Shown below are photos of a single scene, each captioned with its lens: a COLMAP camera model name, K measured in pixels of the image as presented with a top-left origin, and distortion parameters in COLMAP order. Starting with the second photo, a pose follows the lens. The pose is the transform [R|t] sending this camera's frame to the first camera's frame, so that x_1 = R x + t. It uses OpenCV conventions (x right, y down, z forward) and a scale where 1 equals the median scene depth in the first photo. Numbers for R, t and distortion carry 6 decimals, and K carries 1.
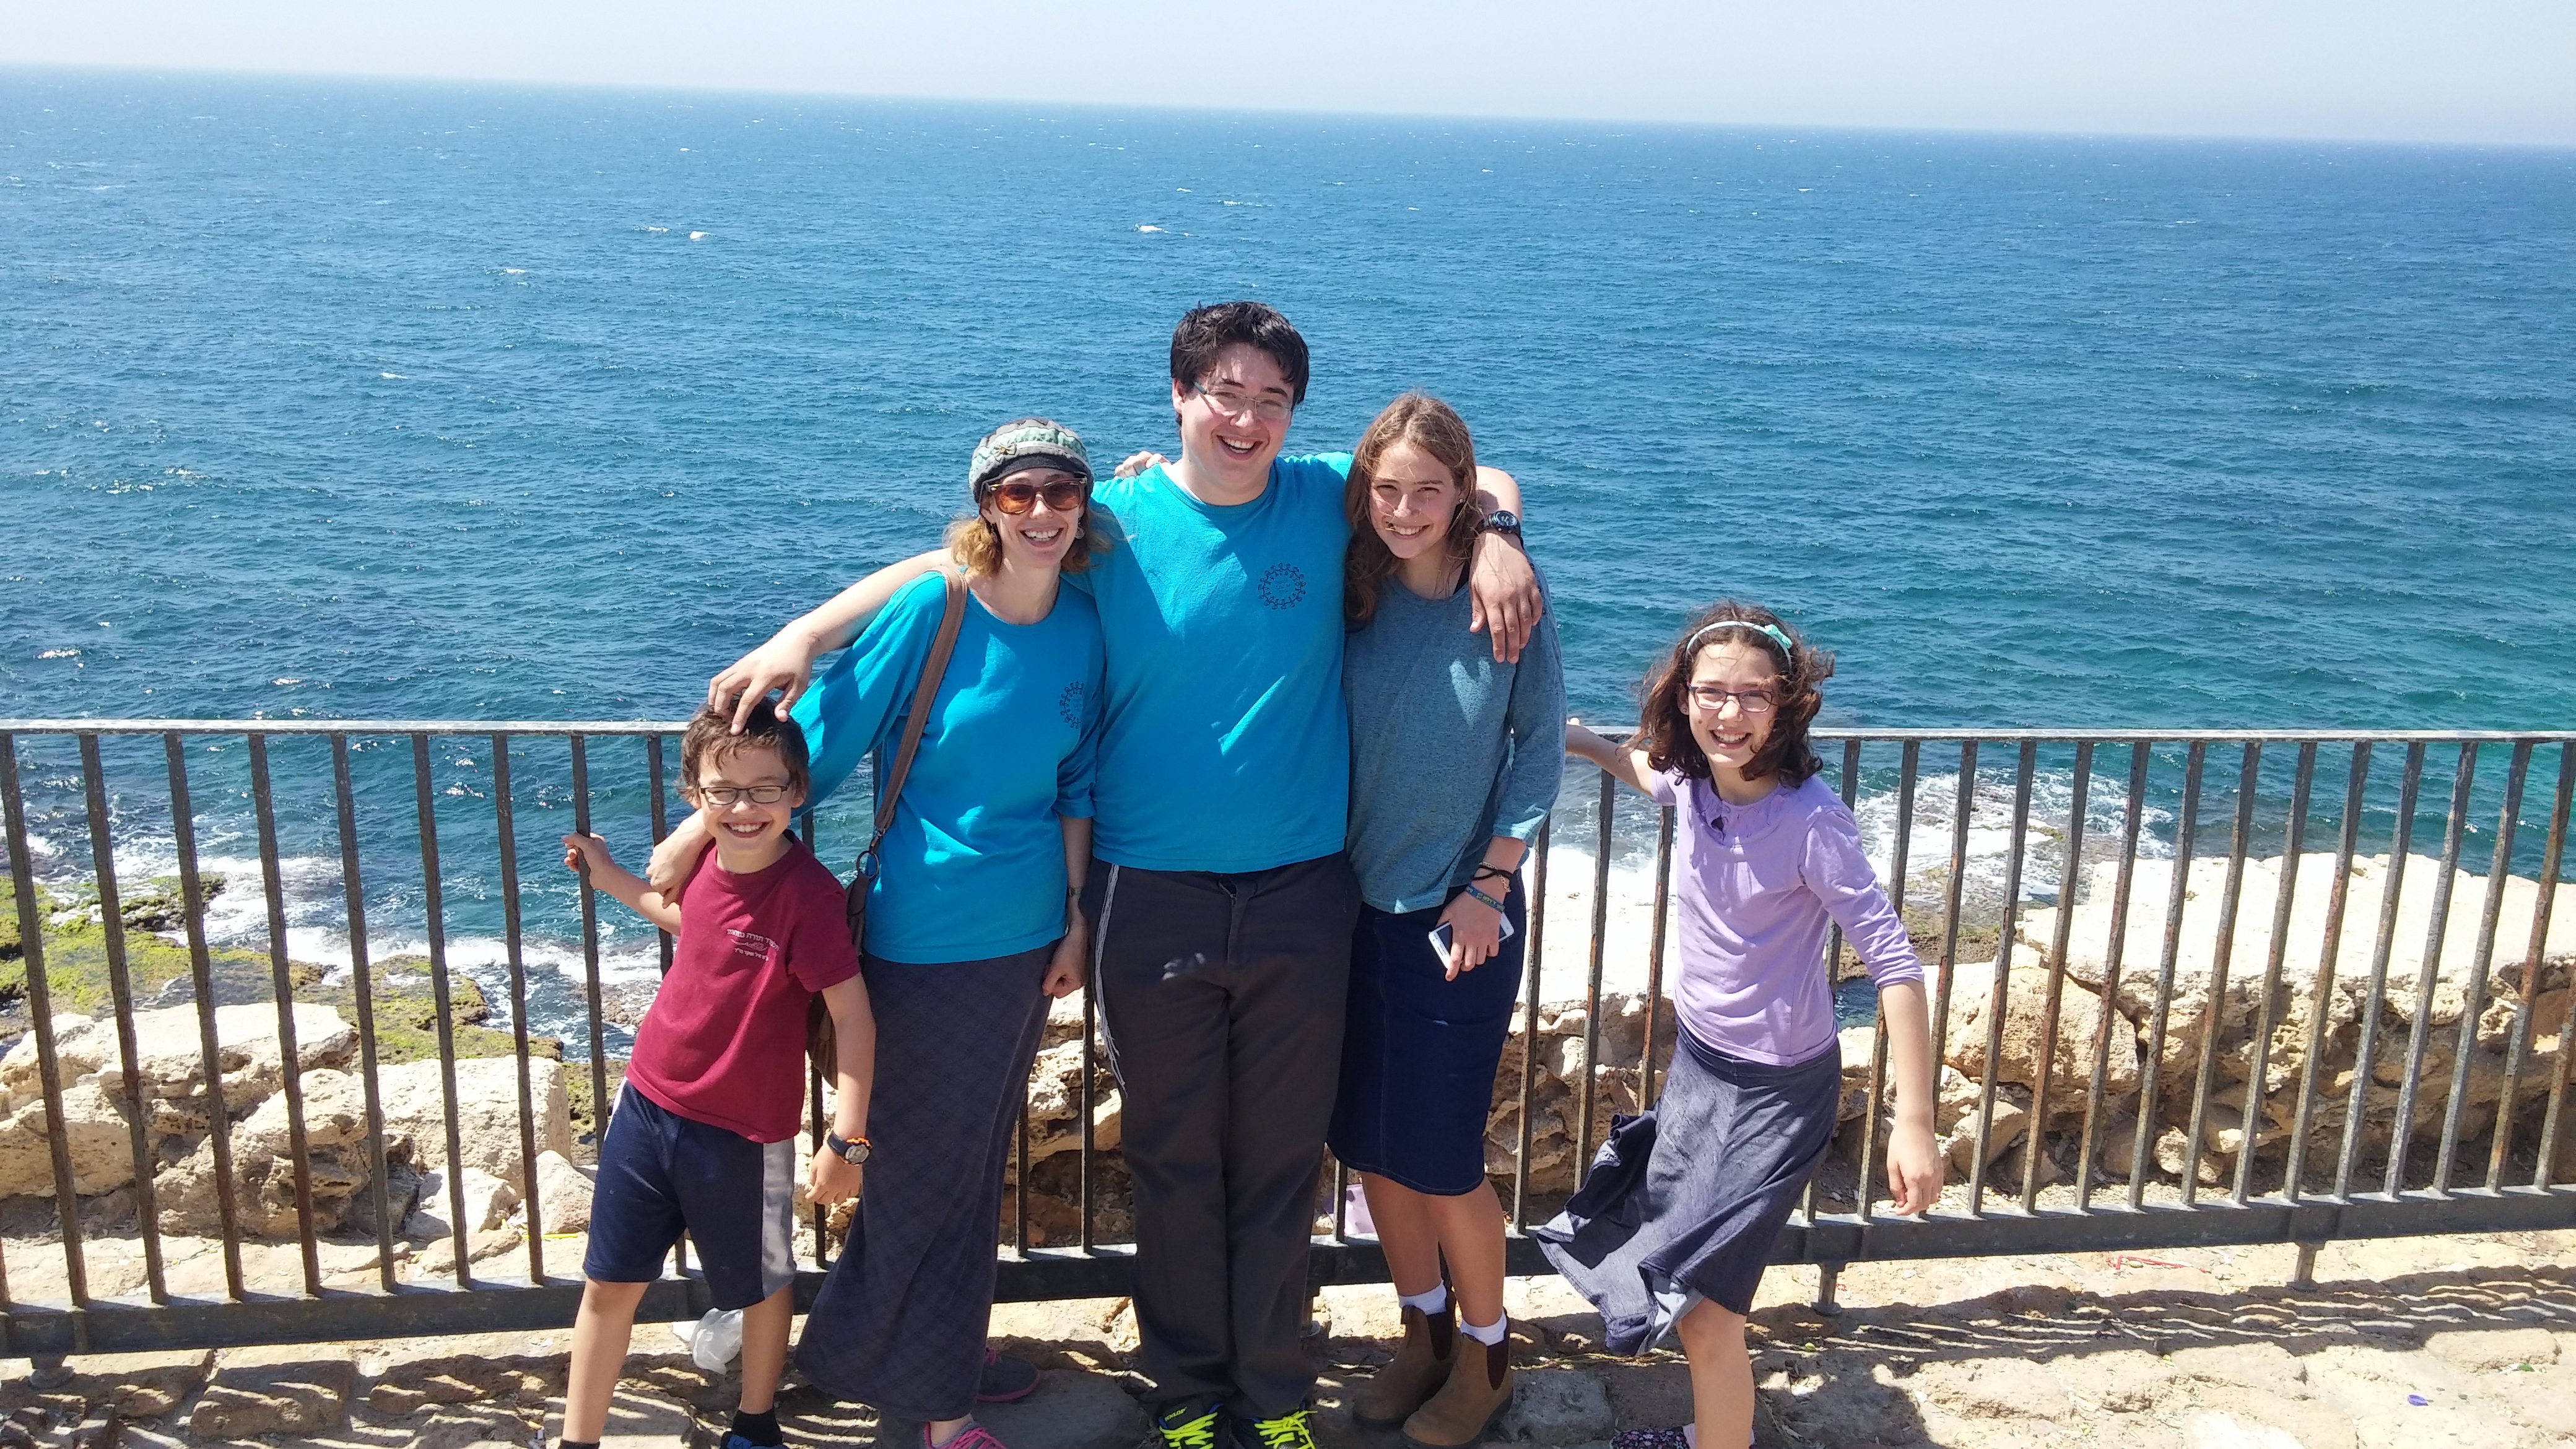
lens RADIAL K [[2248.9, 0, 1272.5], [0, 2248.9, 738.7], [0, 0, 1]] dist [0.071607, -0.084754]
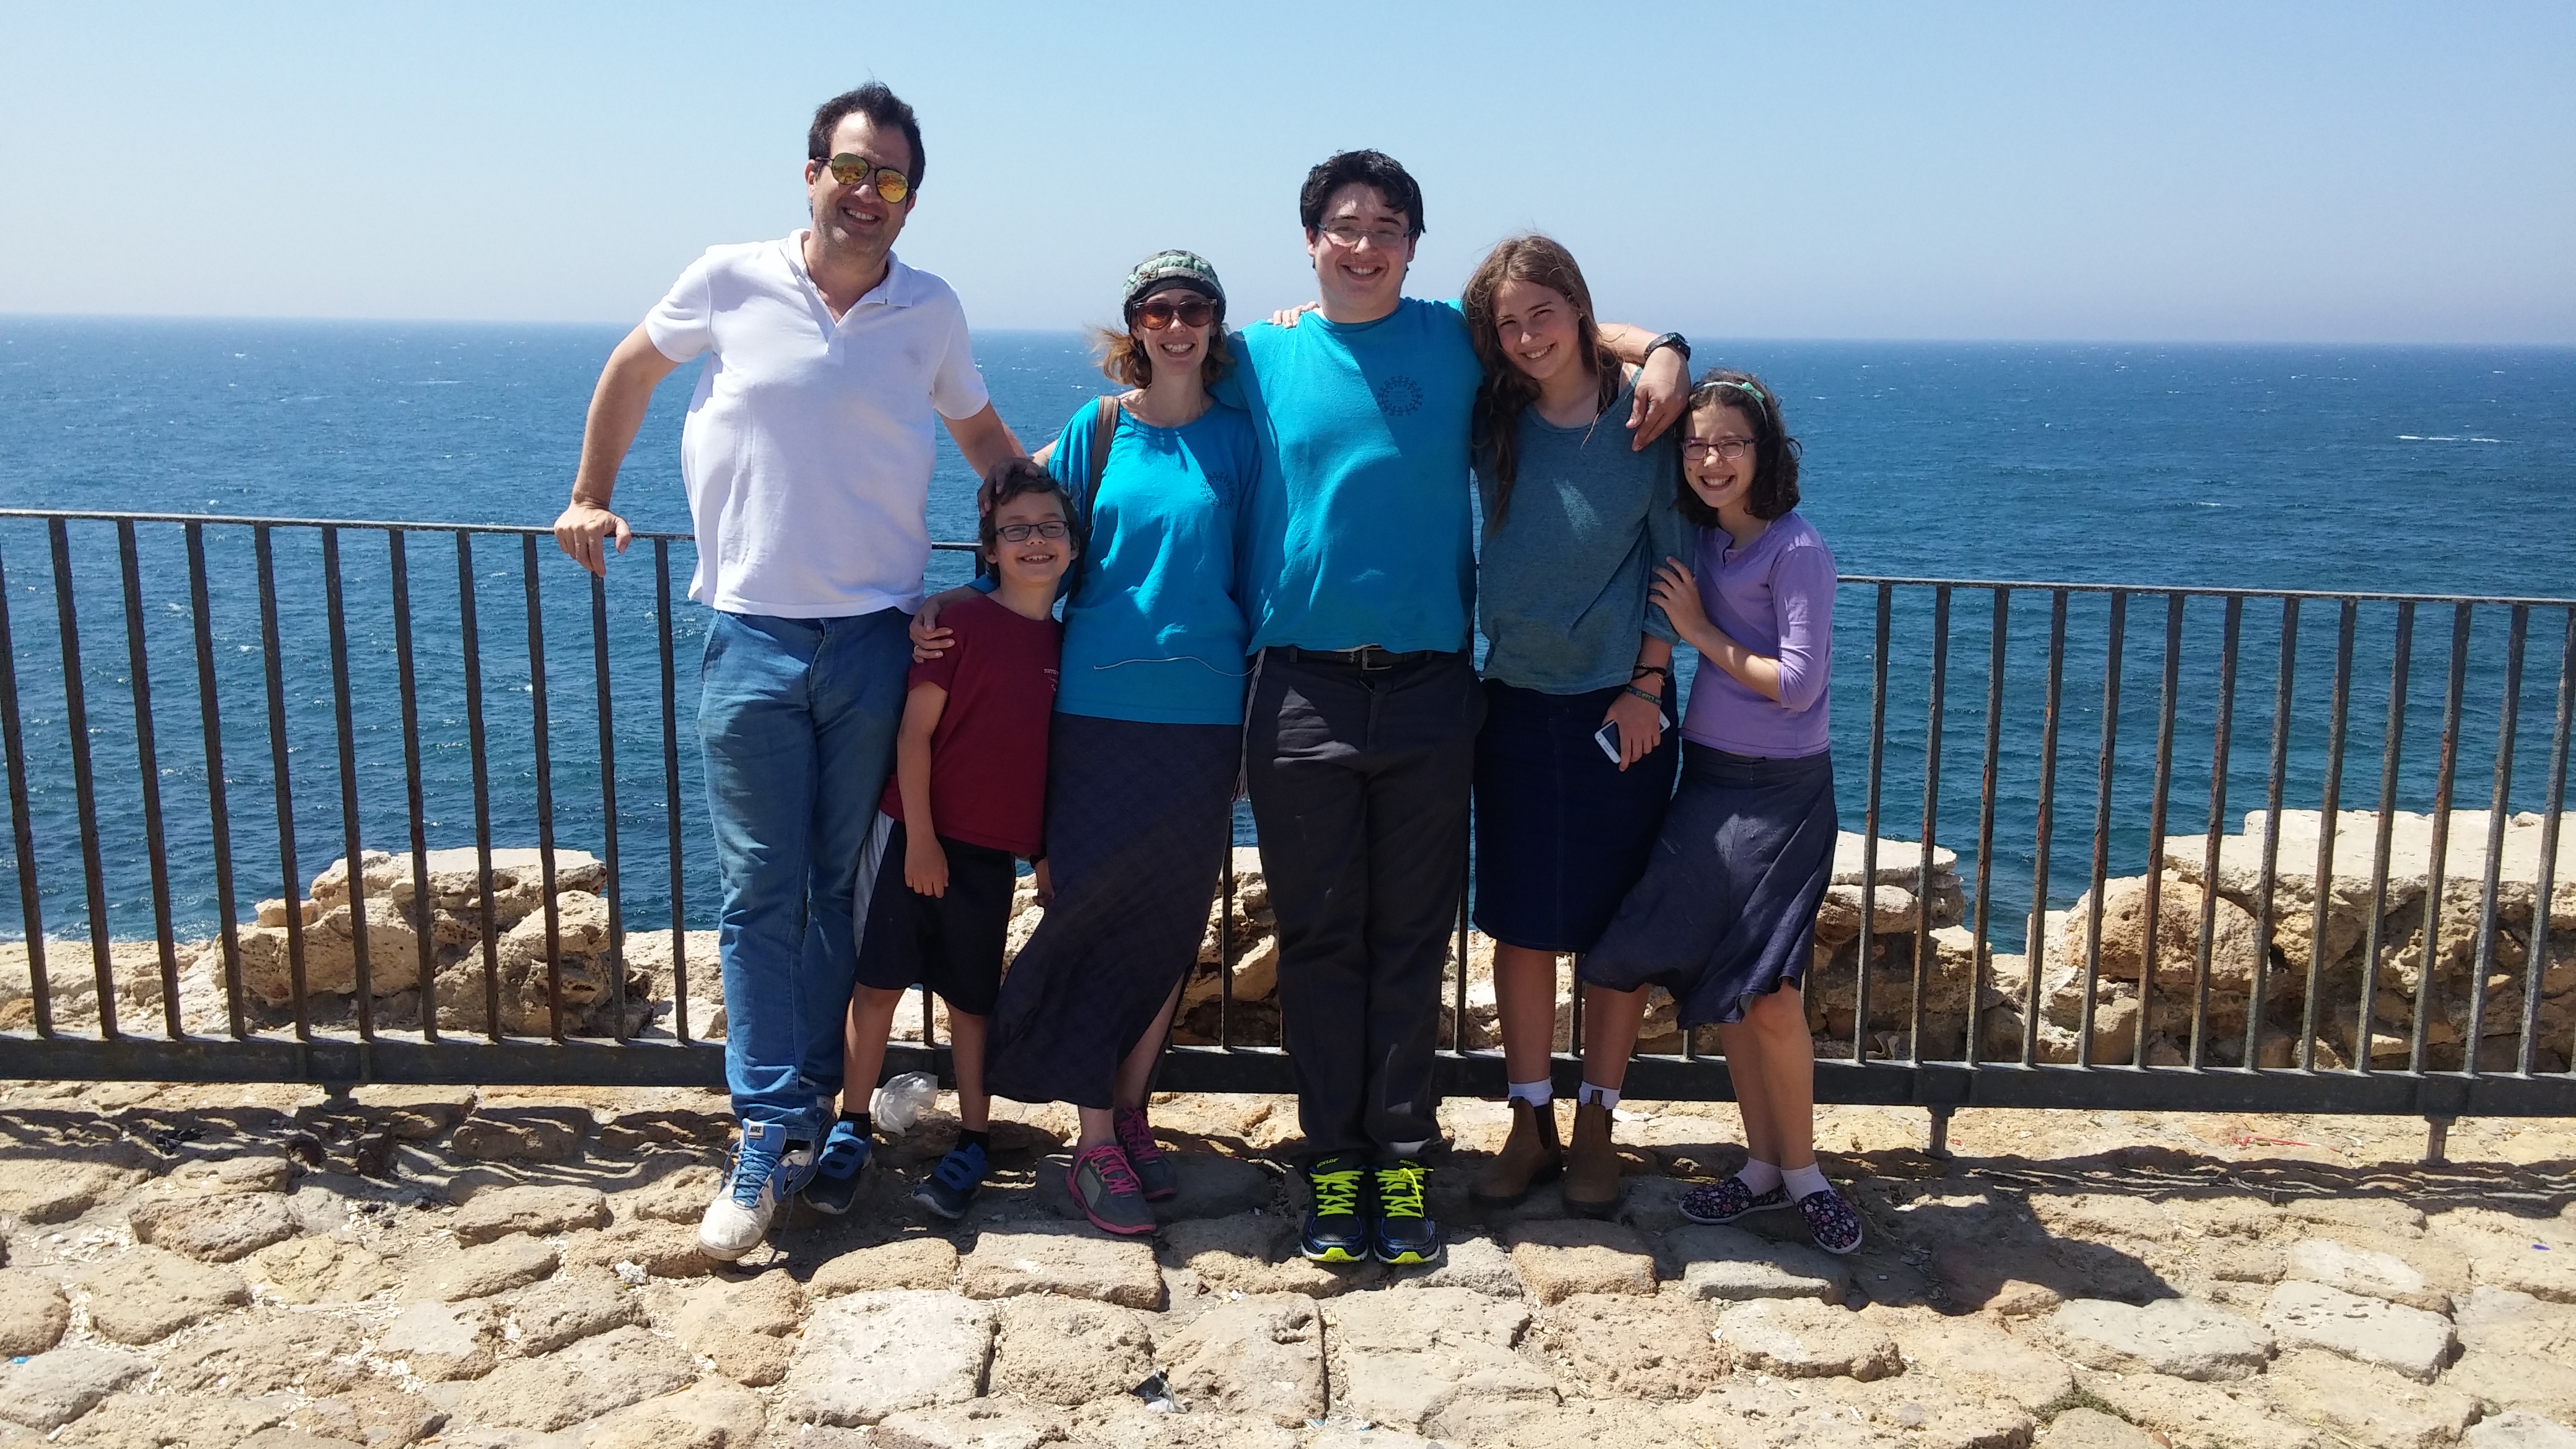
lens RADIAL K [[2248.9, 0, 1227.0], [0, 2248.9, 751.5], [0, 0, 1]] dist [0.071607, -0.084754]
pose [[0.990651, 0.005428, -0.136314, 0.064737], [-0.018828, 0.995086, -0.097210, 0.181954], [0.135116, 0.098868, 0.985885, -0.091945]]
